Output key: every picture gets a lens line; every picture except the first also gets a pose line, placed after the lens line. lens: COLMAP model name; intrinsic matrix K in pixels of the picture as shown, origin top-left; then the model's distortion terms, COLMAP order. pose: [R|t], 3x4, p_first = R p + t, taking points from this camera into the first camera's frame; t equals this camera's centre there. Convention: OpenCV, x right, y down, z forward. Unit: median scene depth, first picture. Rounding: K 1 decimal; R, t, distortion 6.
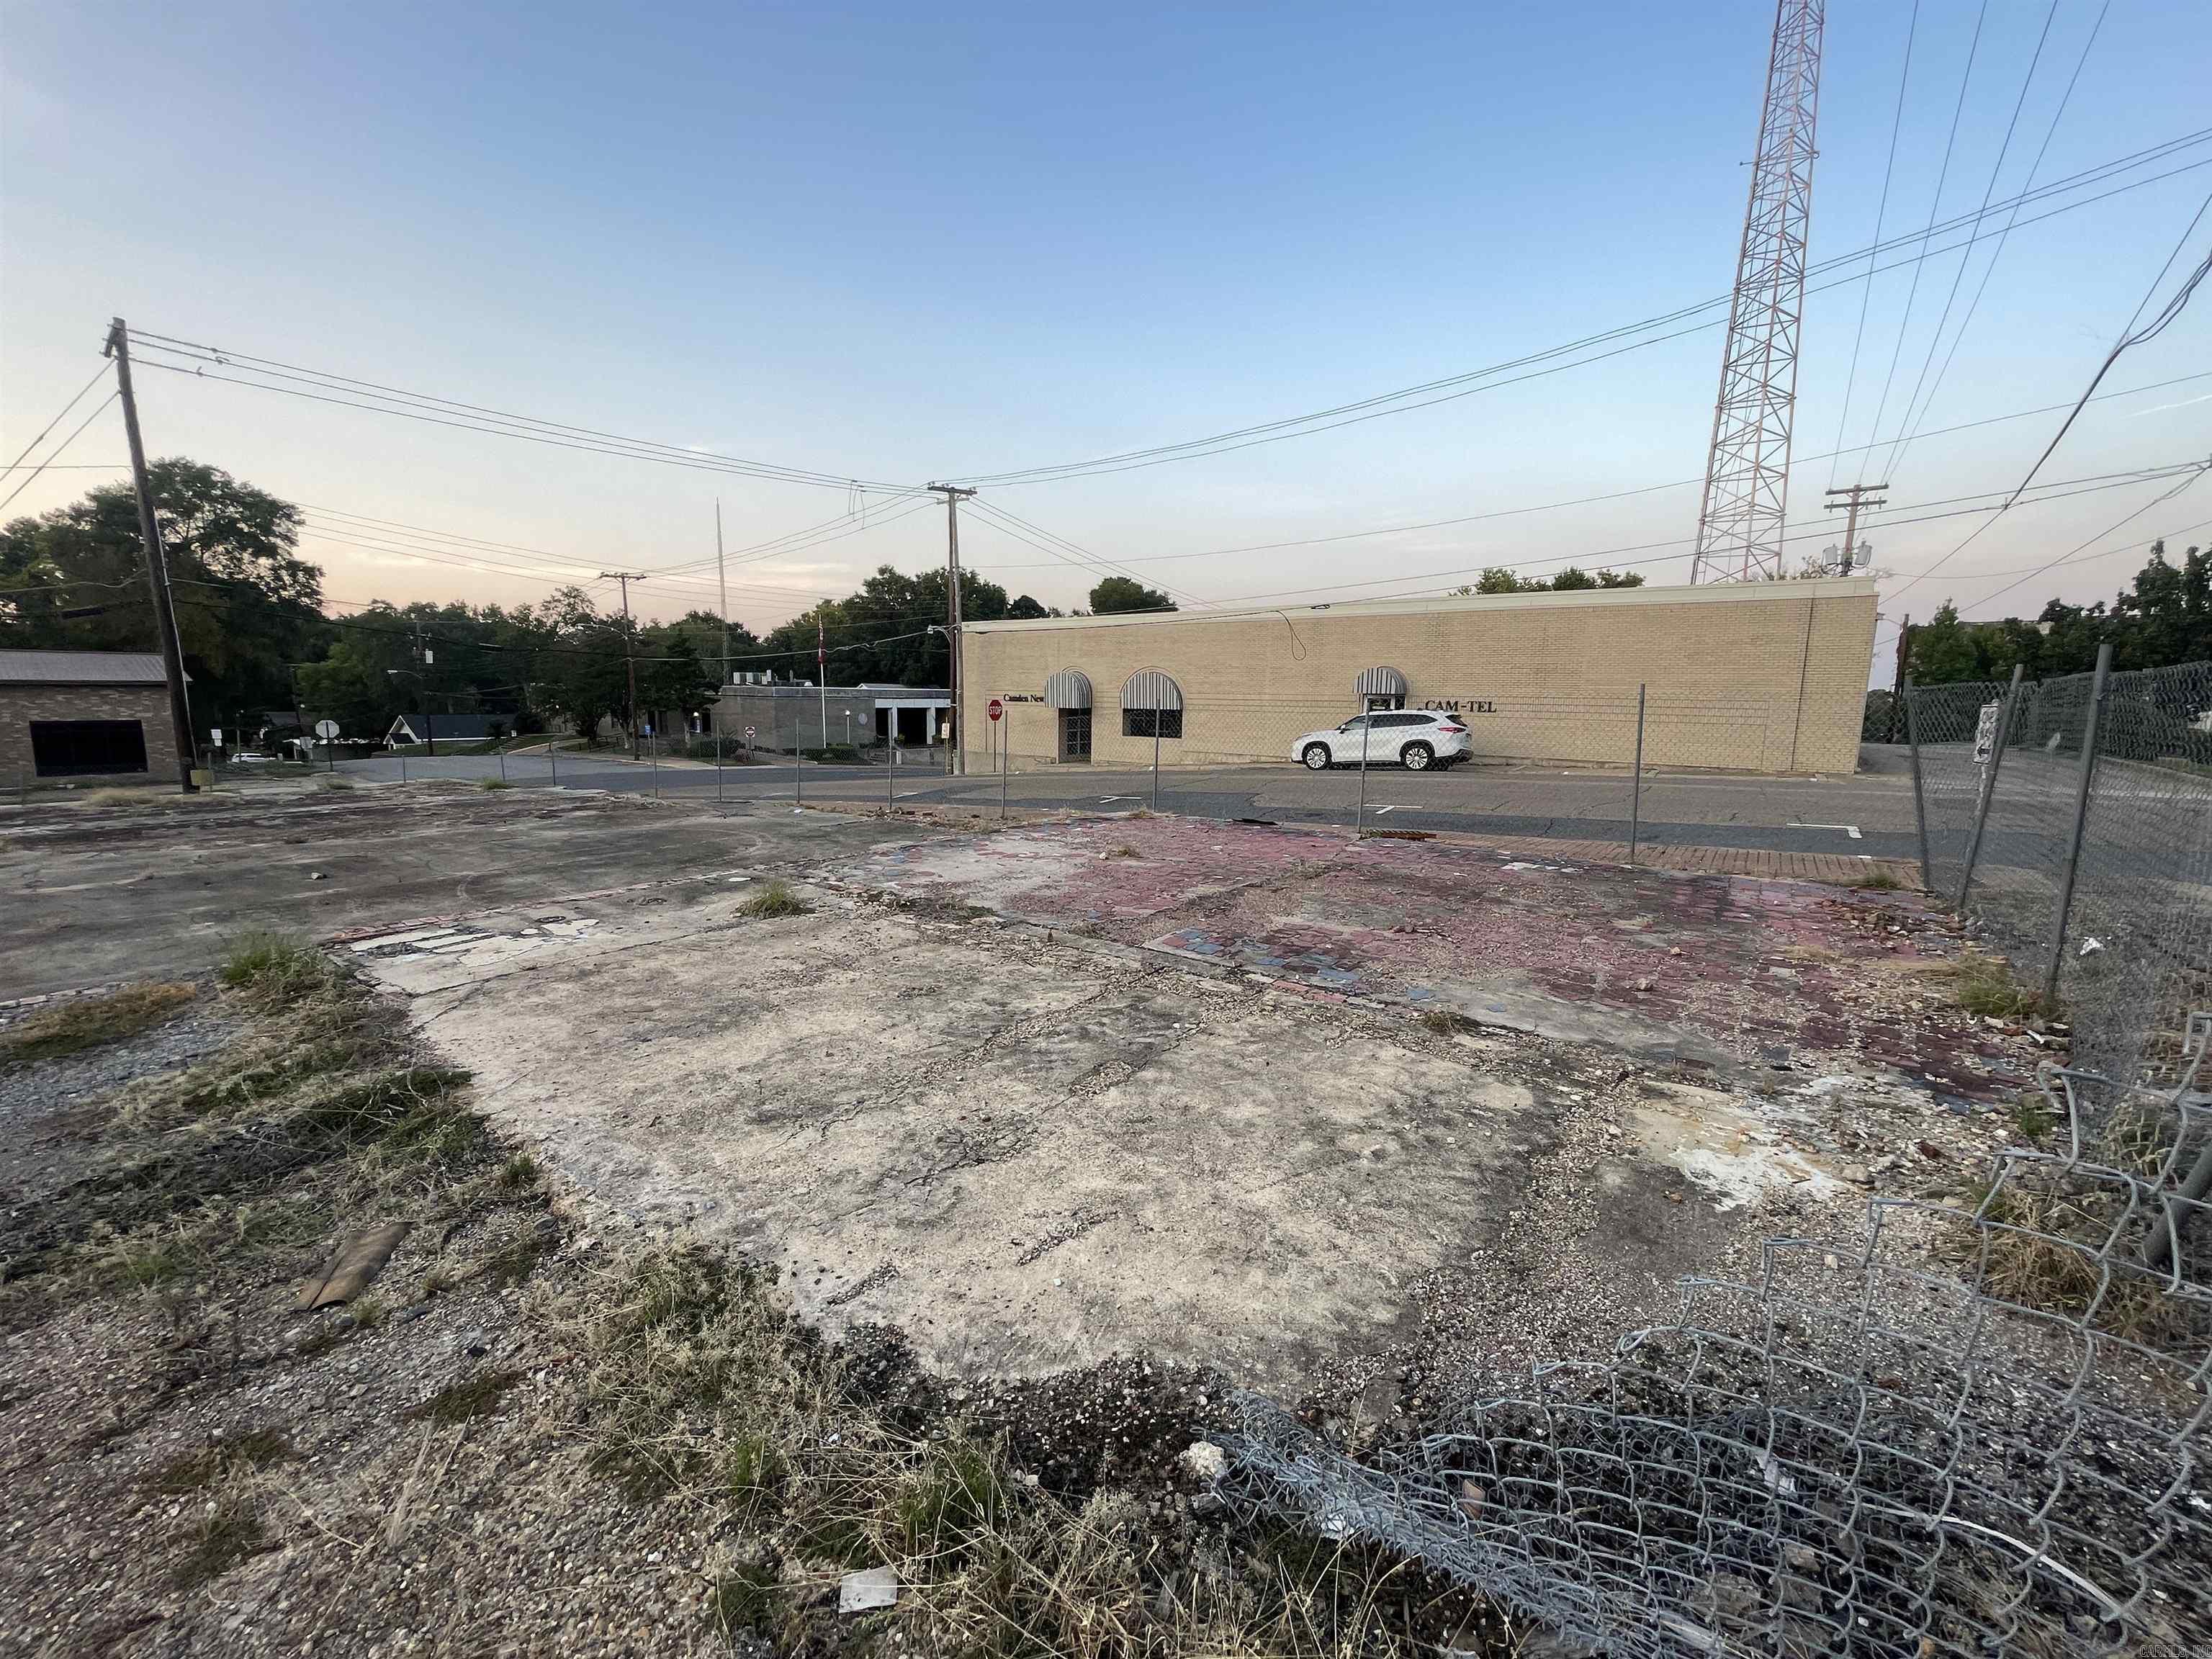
lens RADIAL K [[891.7, 0, 1091.0], [0, 891.7, 831.1], [0, 0, 1]] dist [-0.002870, 0.000888]
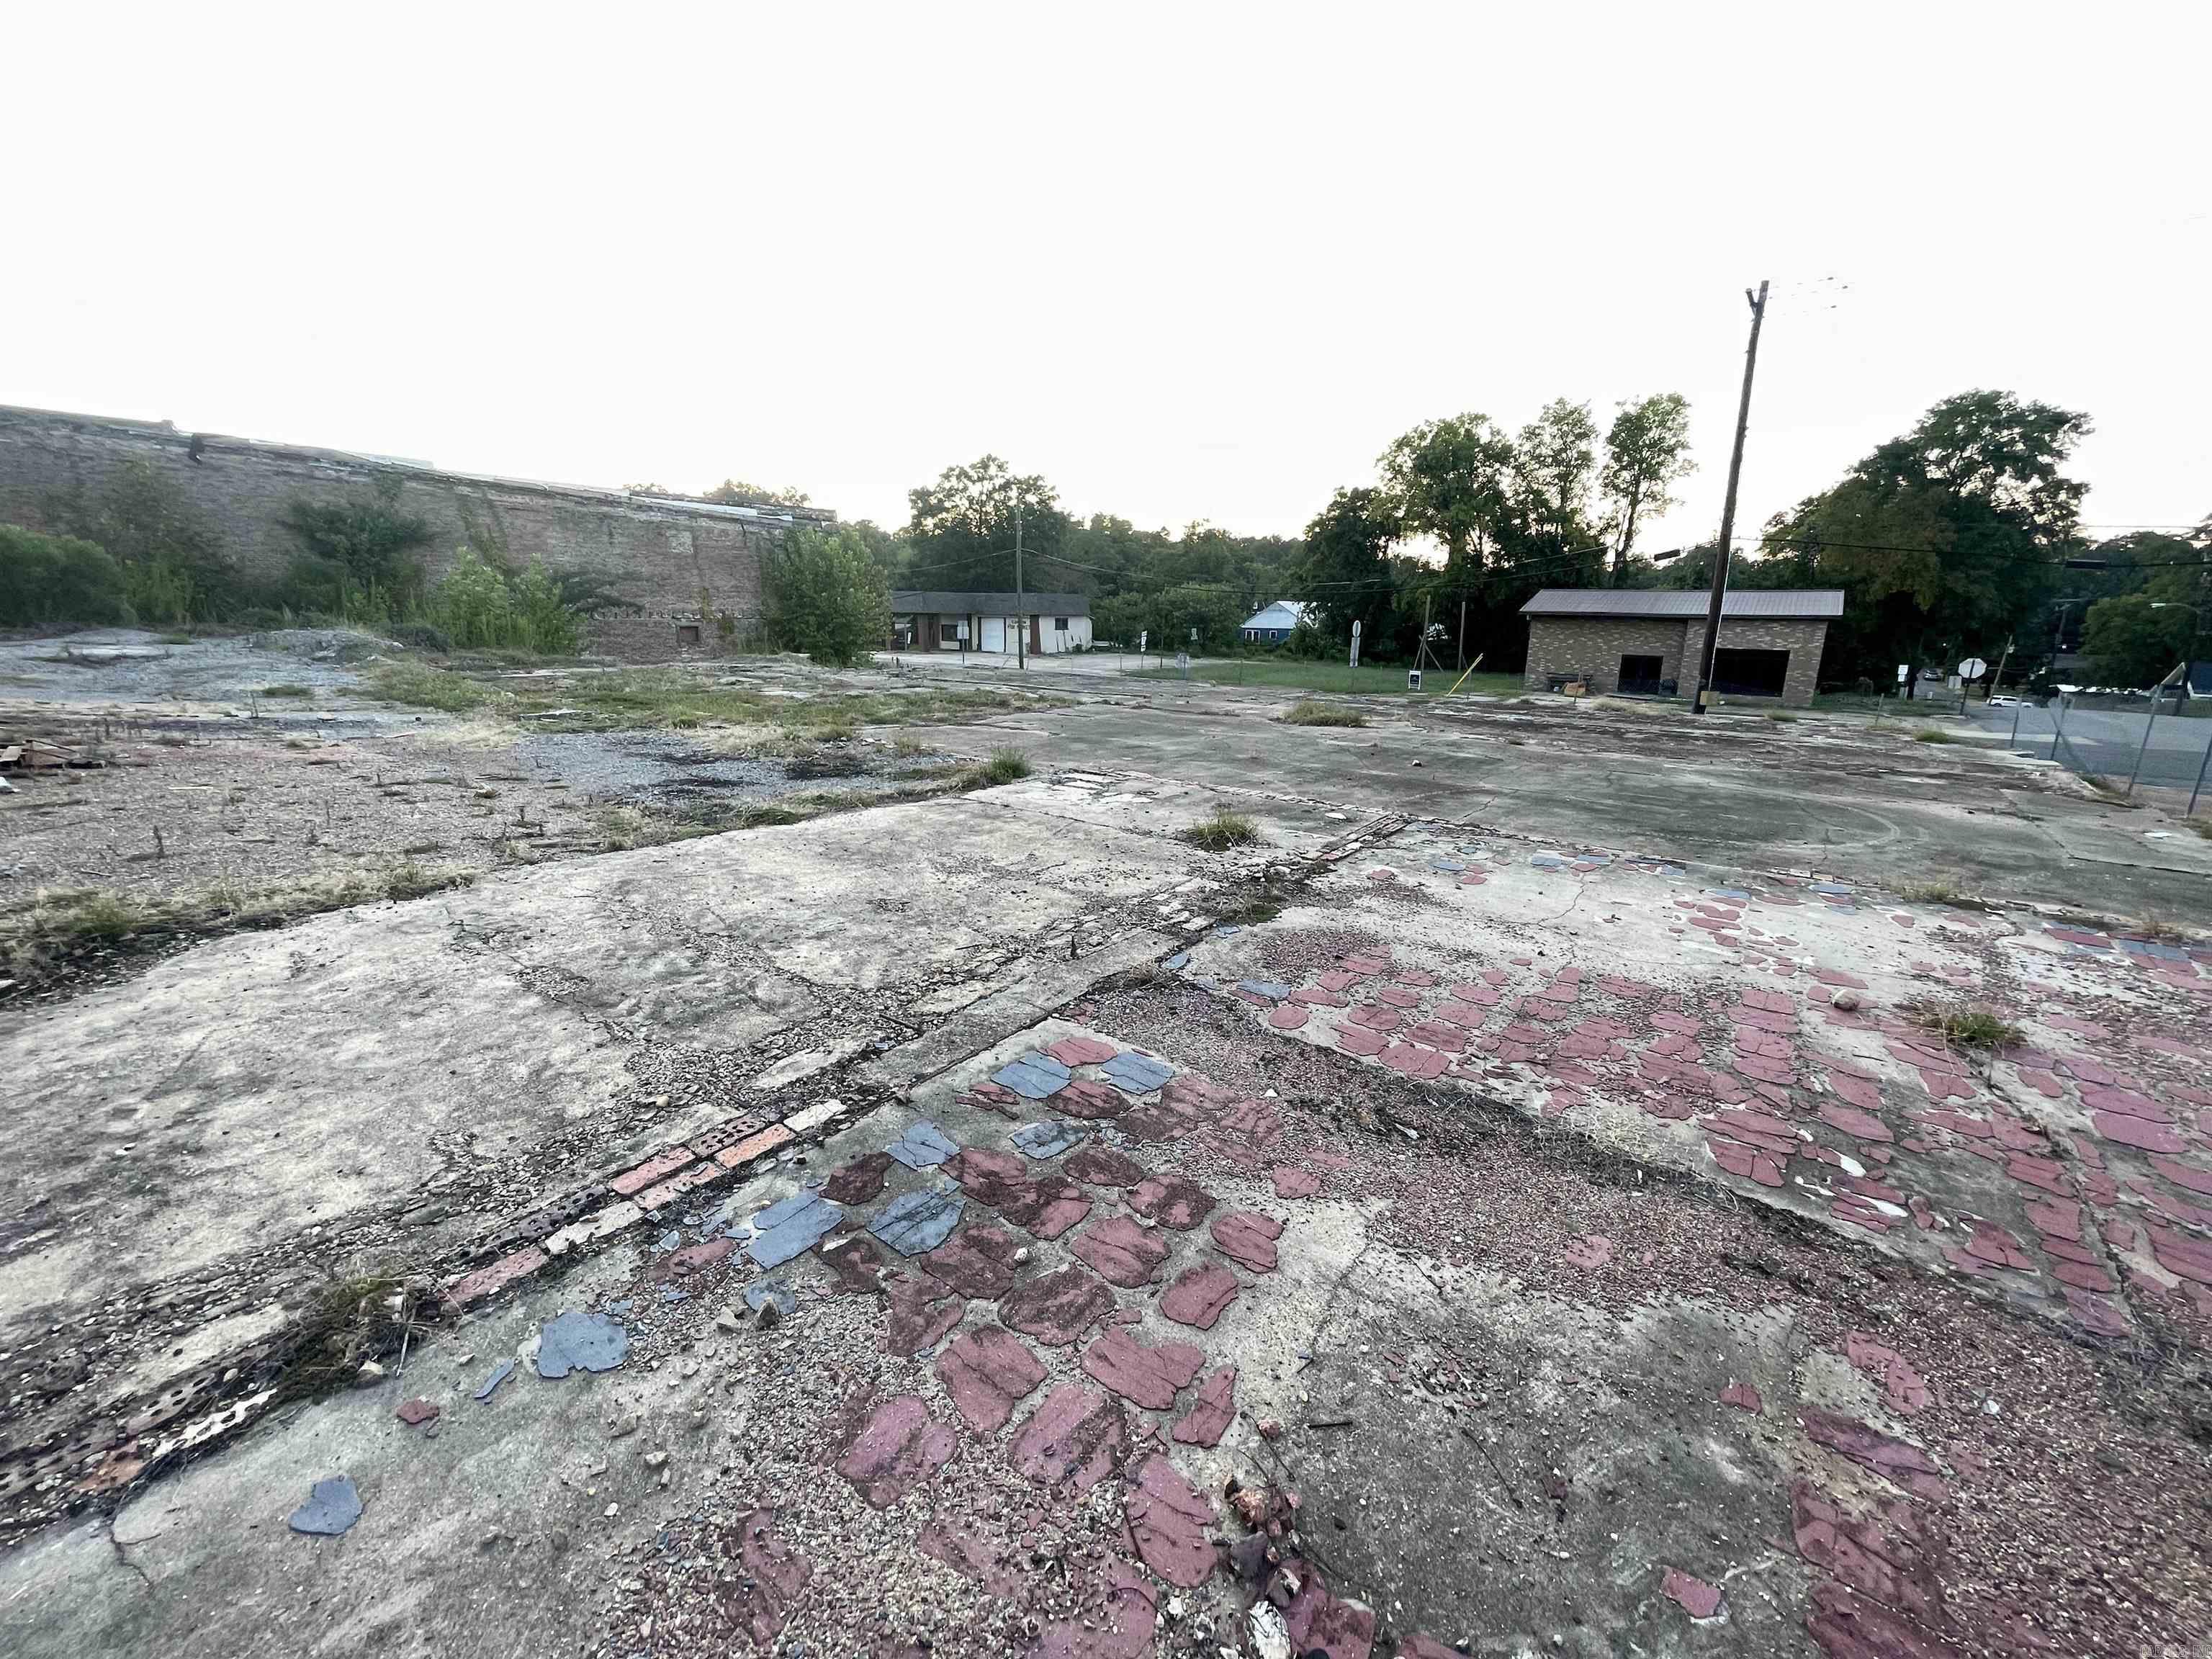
lens RADIAL K [[891.7, 0, 1097.6], [0, 891.7, 829.9], [0, 0, 1]] dist [-0.002870, 0.000888]
pose [[-0.008899, 0.230912, -0.972934, 0.656702], [-0.169738, 0.958504, 0.229040, -0.134843], [0.985449, 0.167182, 0.030665, 1.139677]]
